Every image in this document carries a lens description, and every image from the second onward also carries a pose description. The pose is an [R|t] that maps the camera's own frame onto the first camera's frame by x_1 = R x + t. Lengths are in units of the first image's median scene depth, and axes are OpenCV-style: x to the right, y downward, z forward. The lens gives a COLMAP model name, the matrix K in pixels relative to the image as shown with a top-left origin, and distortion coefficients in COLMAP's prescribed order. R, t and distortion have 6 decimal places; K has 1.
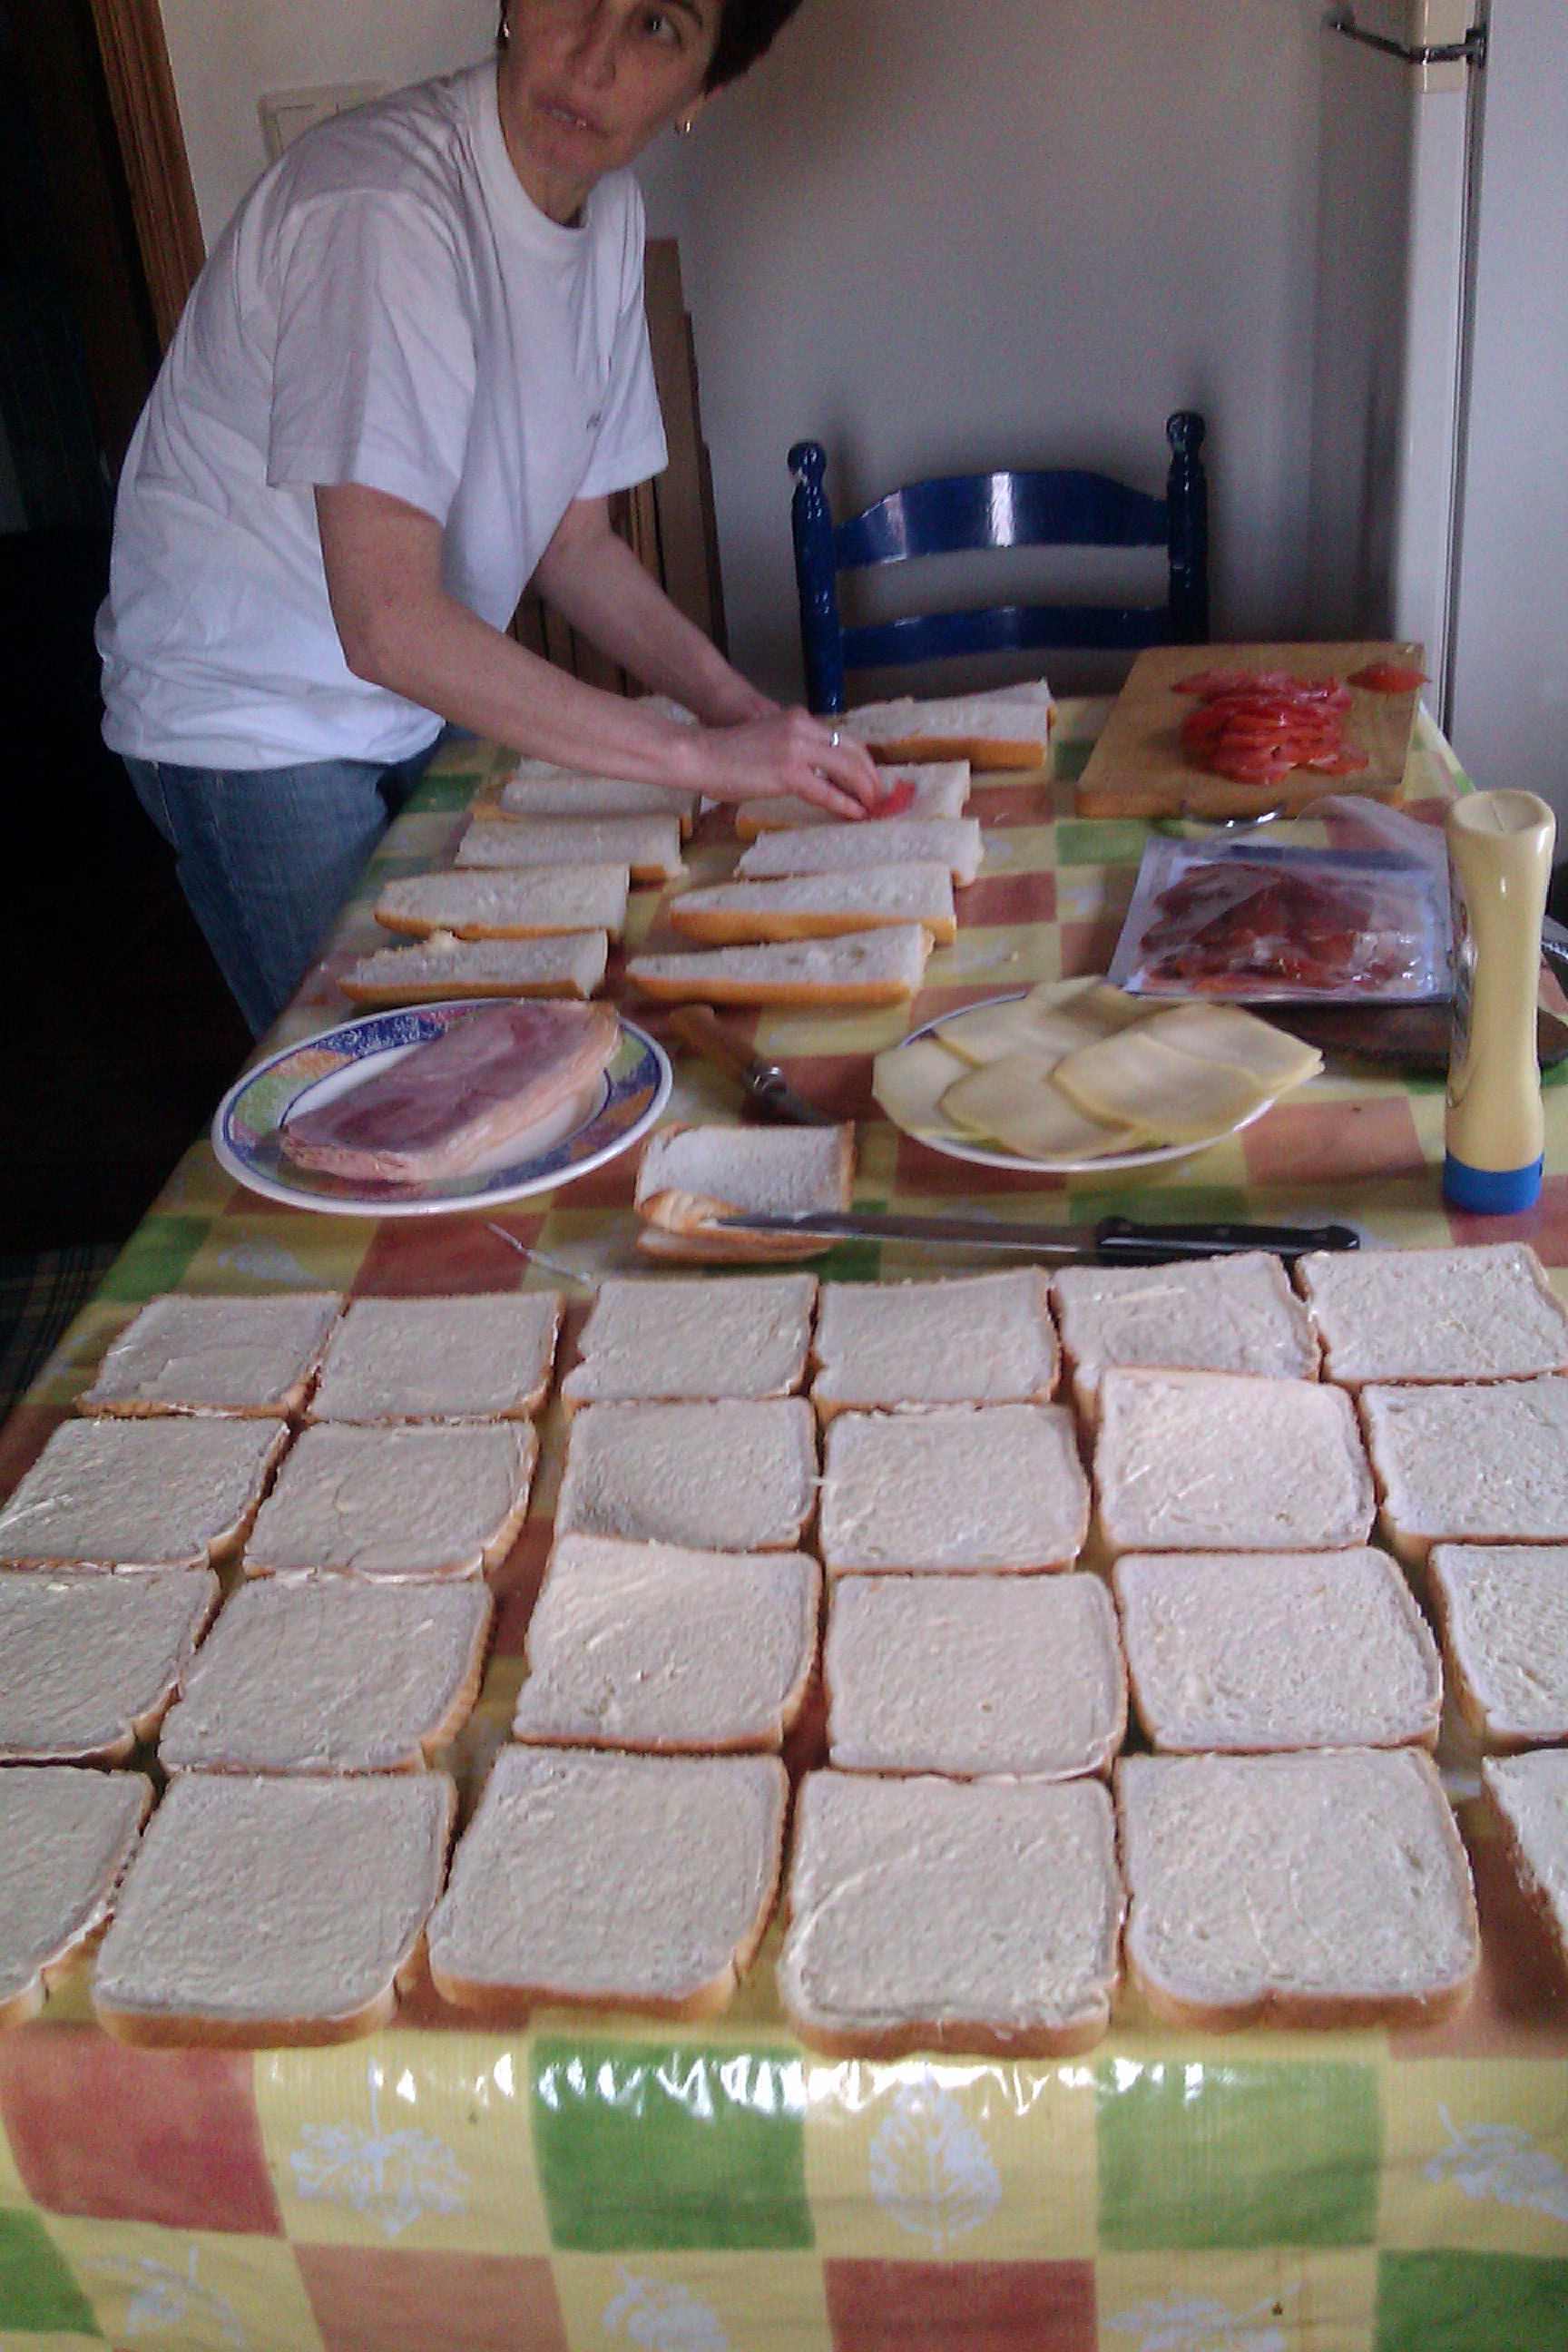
lens RADIAL K [[2411.5, 0, 759.3], [0, 2411.5, 1264.2], [0, 0, 1]] dist [0.027240, 0.000000]
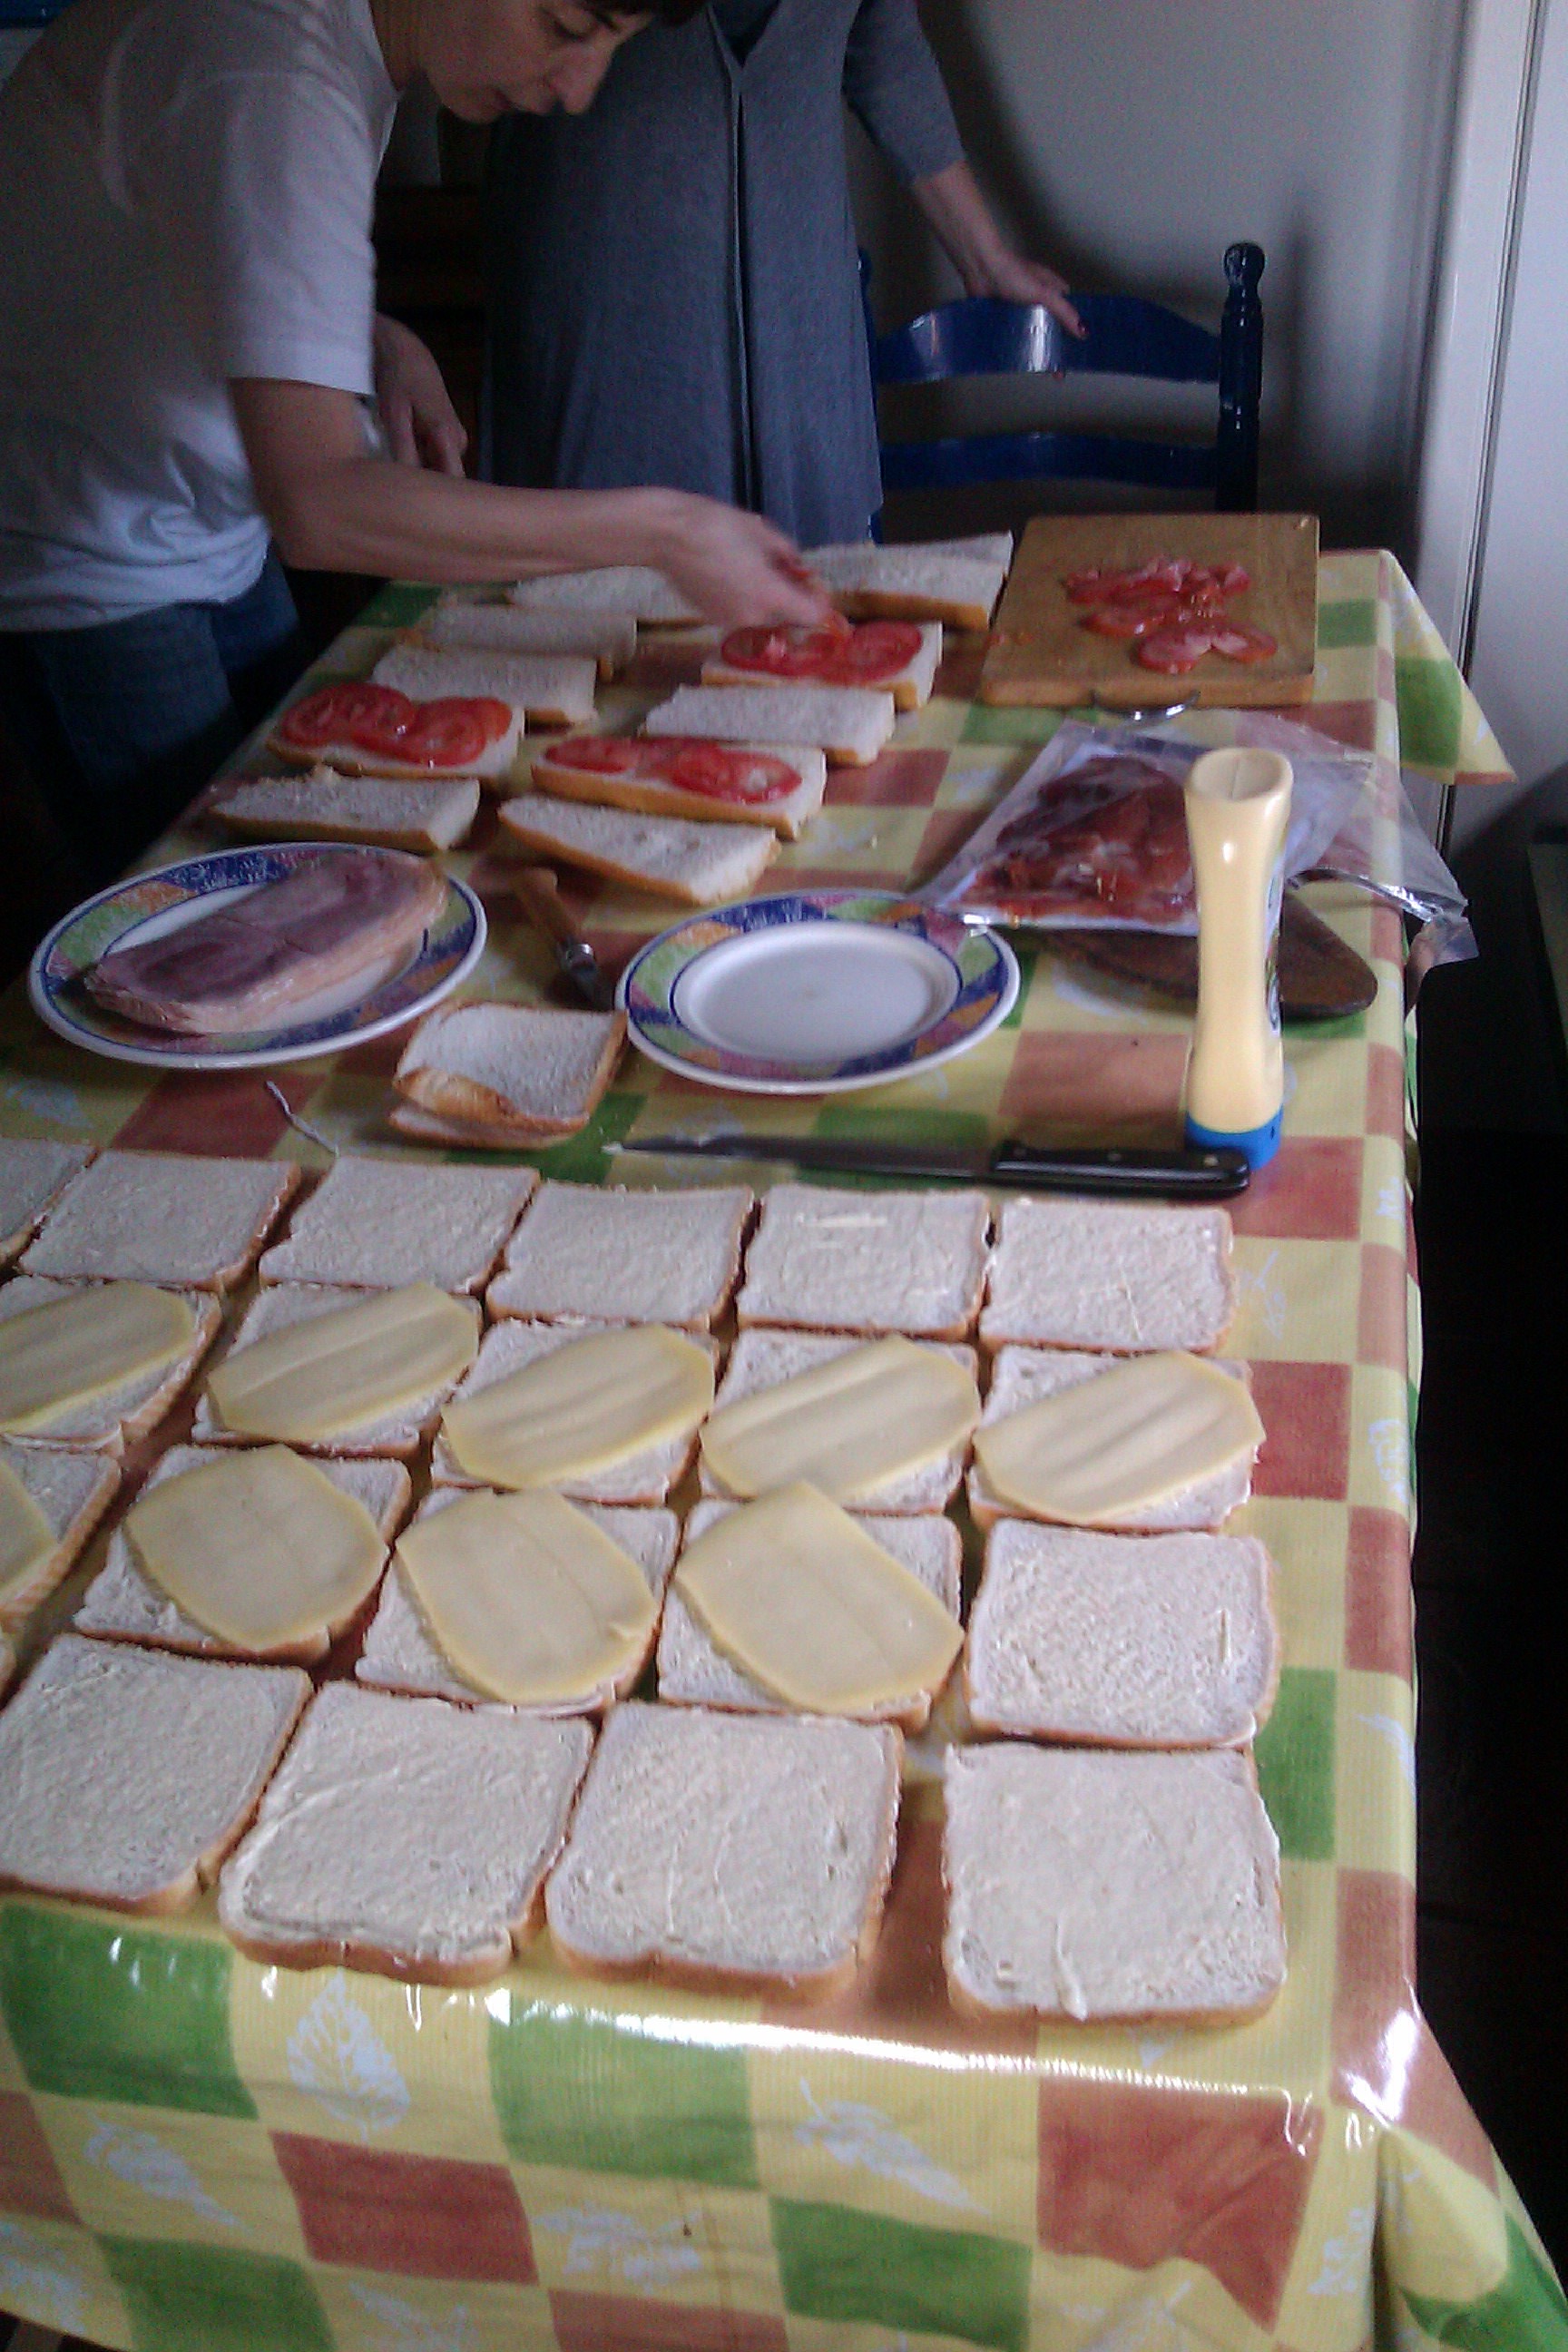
lens RADIAL K [[2411.5, 0, 768.0], [0, 2411.5, 1251.3], [0, 0, 1]] dist [0.027240, 0.000000]
pose [[0.991640, 0.097740, -0.084240, 0.288496], [-0.088929, 0.990733, 0.102661, -0.103617], [0.093494, -0.094311, 0.991143, -0.009680]]
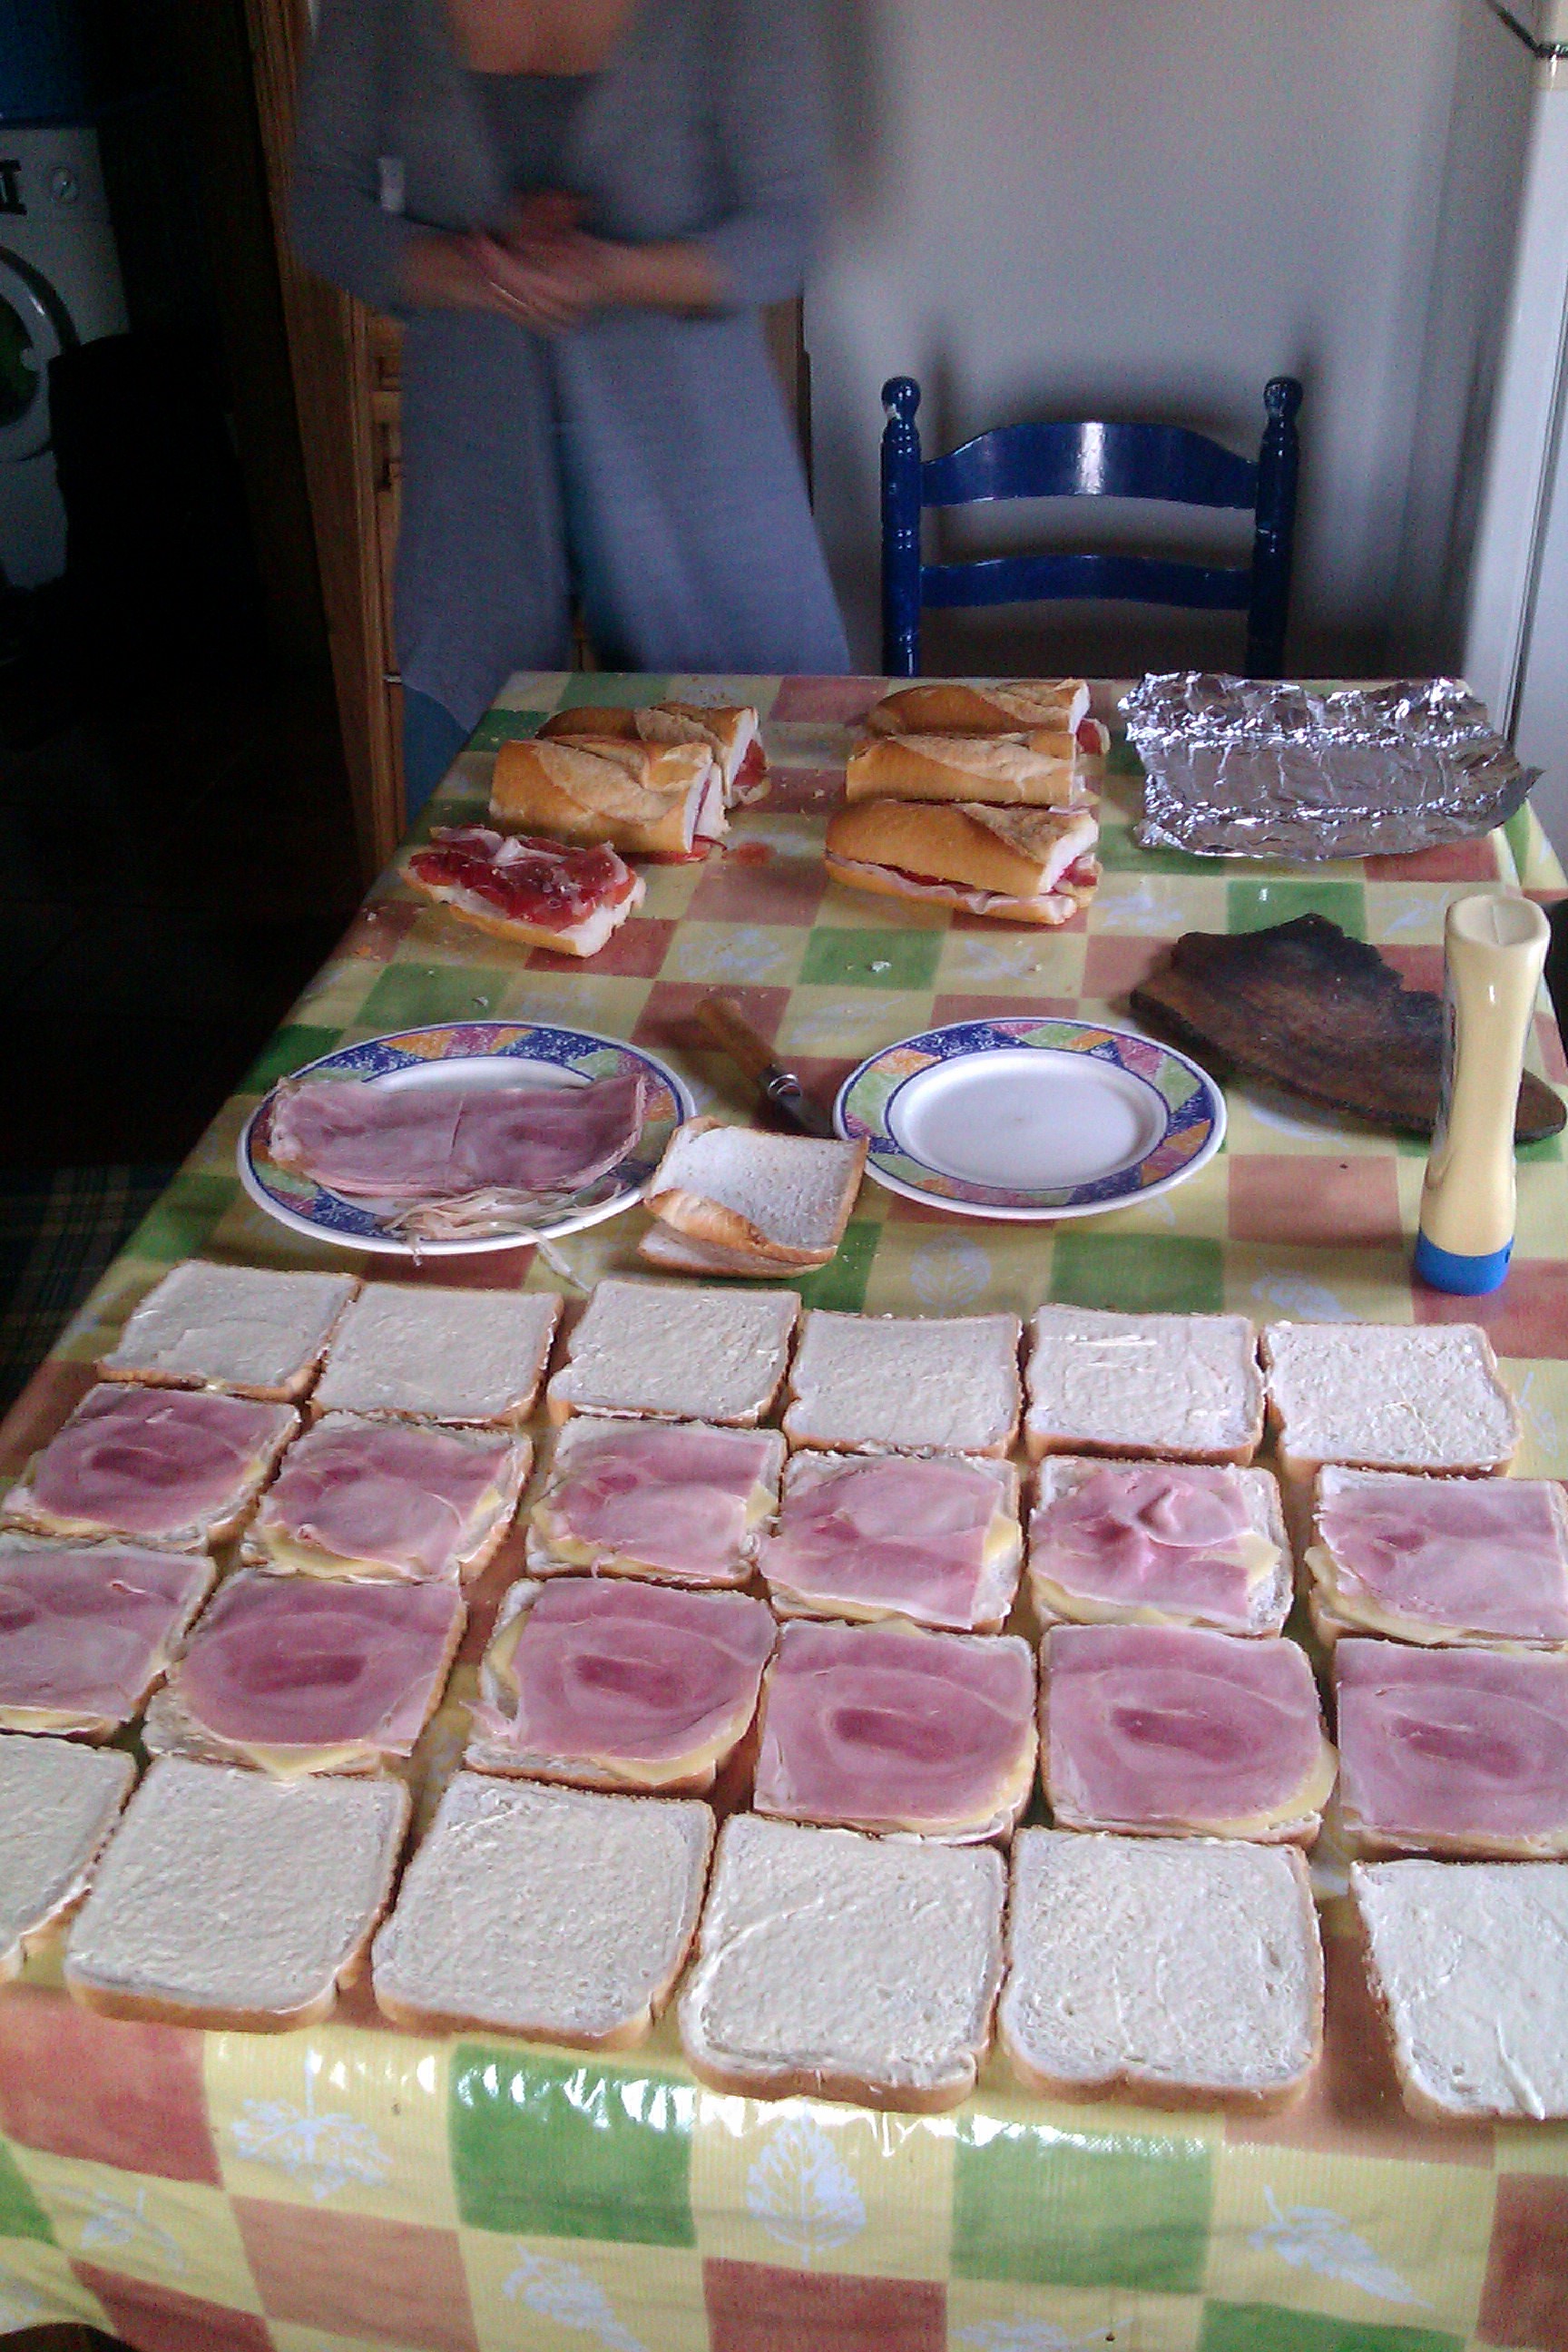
lens RADIAL K [[2411.5, 0, 752.1], [0, 2411.5, 1276.7], [0, 0, 1]] dist [0.027240, 0.000000]
pose [[0.996131, 0.084545, -0.023977, 0.035750], [-0.082459, 0.993565, 0.077643, -0.117621], [0.030387, -0.075366, 0.996693, -0.066102]]
